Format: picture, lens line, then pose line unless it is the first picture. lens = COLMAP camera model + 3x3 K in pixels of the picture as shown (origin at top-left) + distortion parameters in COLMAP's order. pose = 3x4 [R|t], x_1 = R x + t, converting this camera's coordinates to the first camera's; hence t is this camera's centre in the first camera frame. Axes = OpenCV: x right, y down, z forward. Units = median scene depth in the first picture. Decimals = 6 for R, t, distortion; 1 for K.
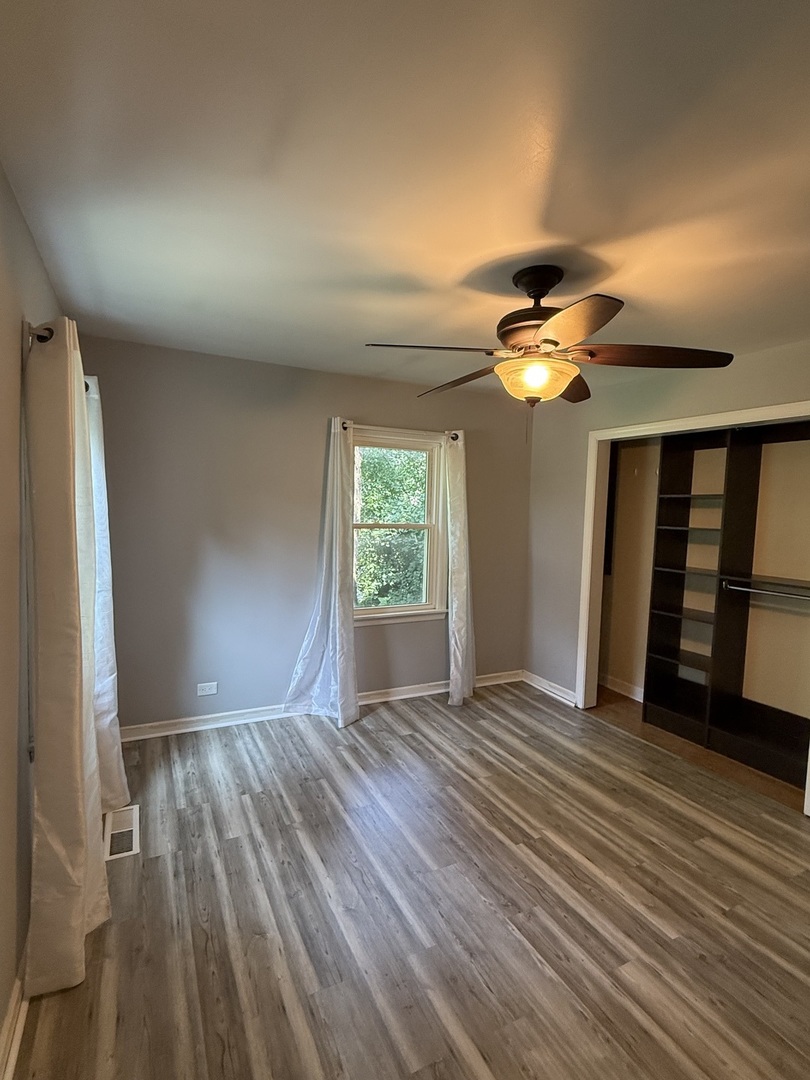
lens RADIAL K [[521.3, 0, 404.7], [0, 521.3, 542.5], [0, 0, 1]] dist [0.002330, -0.000329]
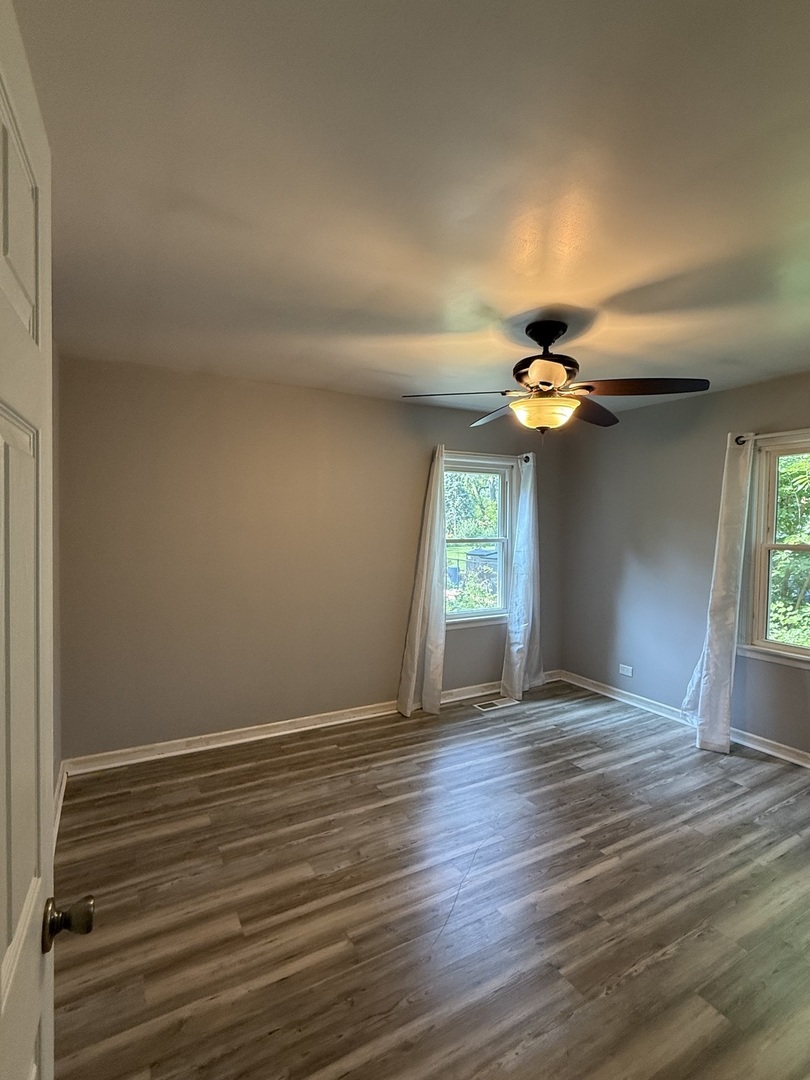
lens RADIAL K [[521.3, 0, 405.0], [0, 521.3, 540.3], [0, 0, 1]] dist [0.002330, -0.000329]
pose [[0.049596, 0.006158, -0.998750, 1.038922], [-0.077410, 0.996997, 0.002303, 0.004943], [0.995765, 0.077199, 0.049924, 0.457760]]
